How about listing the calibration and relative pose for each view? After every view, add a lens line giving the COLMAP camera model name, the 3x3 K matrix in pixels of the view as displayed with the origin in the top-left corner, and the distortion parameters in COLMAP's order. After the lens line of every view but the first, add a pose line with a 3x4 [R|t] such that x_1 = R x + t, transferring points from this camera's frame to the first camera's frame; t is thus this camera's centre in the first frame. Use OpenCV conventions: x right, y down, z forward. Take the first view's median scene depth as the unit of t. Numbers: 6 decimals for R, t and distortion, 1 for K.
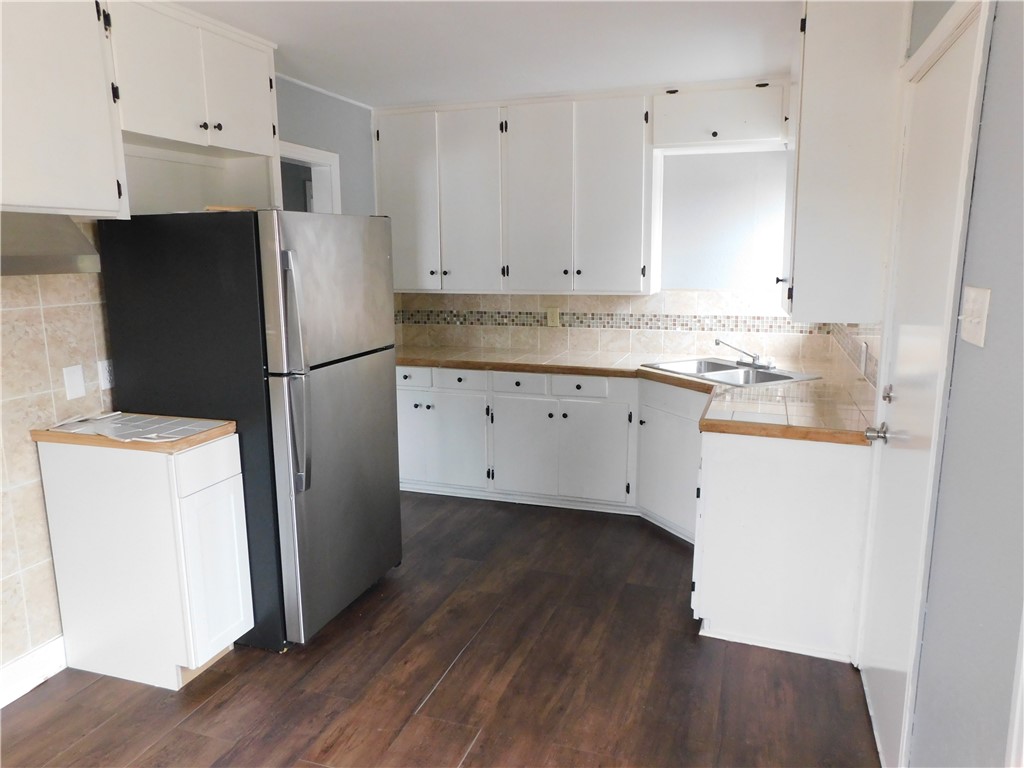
lens RADIAL K [[727.7, 0, 511.2], [0, 727.7, 381.4], [0, 0, 1]] dist [-0.009480, 0.000540]
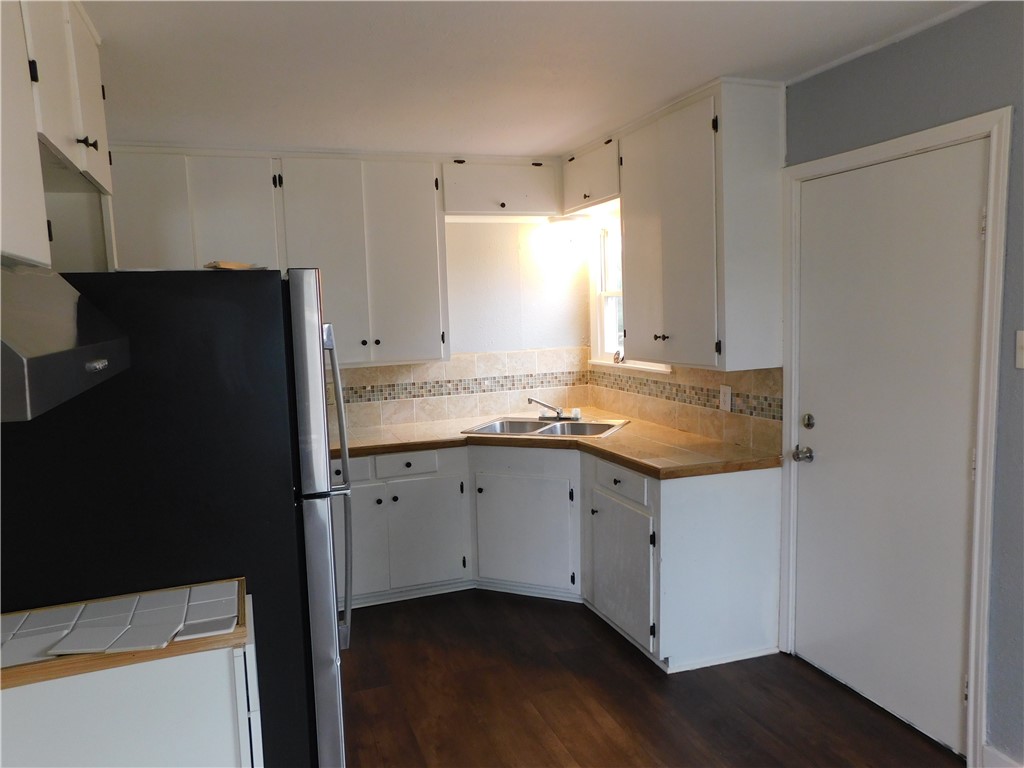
lens RADIAL K [[727.7, 0, 510.2], [0, 727.7, 388.3], [0, 0, 1]] dist [-0.009480, 0.000540]
pose [[0.778660, -0.091797, 0.620695, -0.349117], [0.141762, 0.989399, -0.031515, -0.038665], [-0.611222, 0.112530, 0.783419, 0.177107]]
